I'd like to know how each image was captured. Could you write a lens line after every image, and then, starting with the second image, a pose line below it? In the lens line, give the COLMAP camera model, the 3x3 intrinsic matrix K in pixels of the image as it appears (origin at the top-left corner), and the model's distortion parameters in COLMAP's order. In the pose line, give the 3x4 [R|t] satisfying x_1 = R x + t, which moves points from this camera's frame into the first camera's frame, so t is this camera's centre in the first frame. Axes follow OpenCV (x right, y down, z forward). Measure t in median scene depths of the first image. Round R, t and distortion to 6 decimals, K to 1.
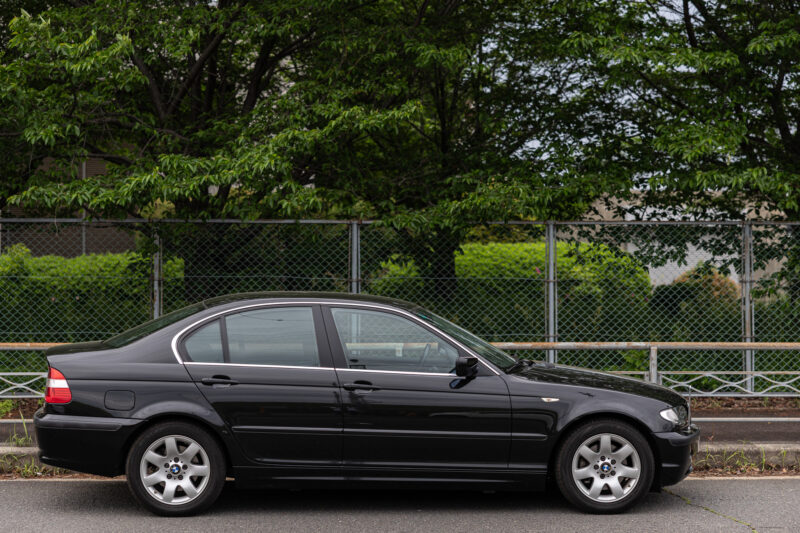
lens RADIAL K [[1594.7, 0, 397.0], [0, 1594.7, 264.5], [0, 0, 1]] dist [-0.016782, 0.000000]
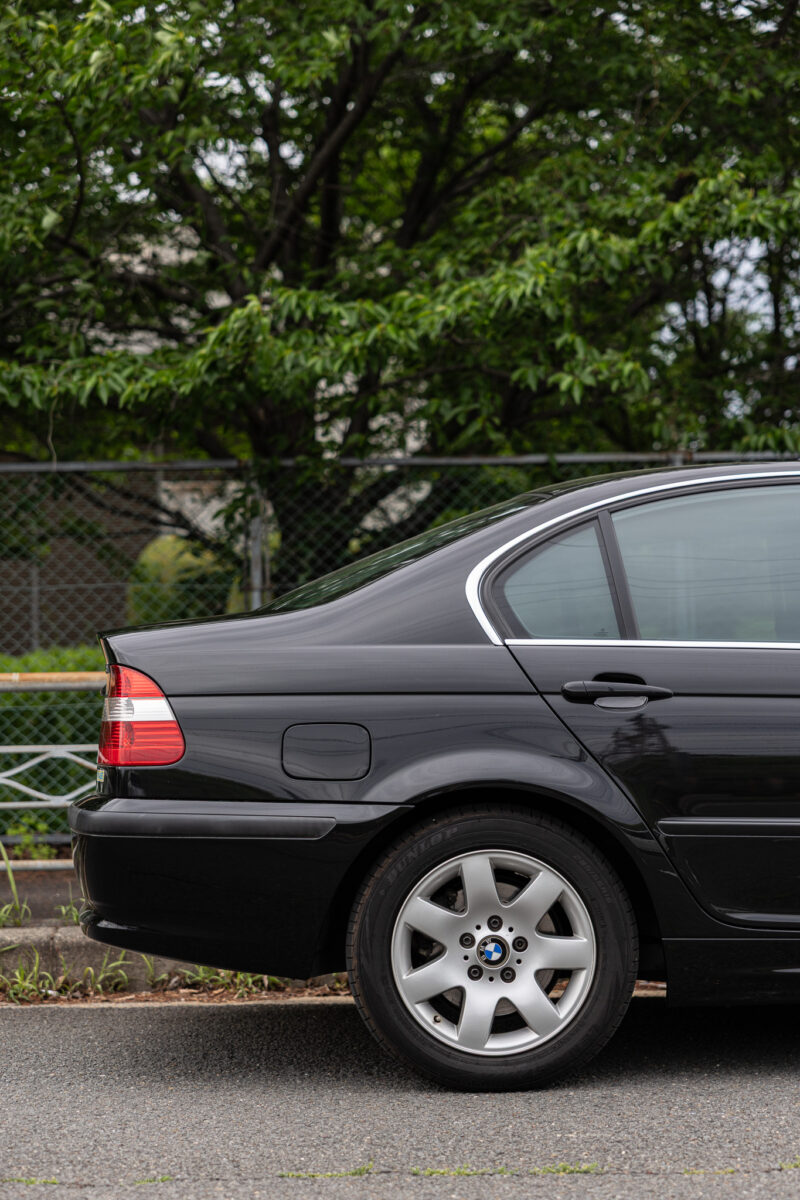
lens RADIAL K [[2392.1, 0, 400.6], [0, 2392.1, 605.0], [0, 0, 1]] dist [-0.016782, 0.000000]
pose [[0.999211, -0.025926, -0.030092, -1.439345], [0.024524, 0.998639, -0.046037, 0.790555], [0.031245, 0.045263, 0.998486, 4.941341]]
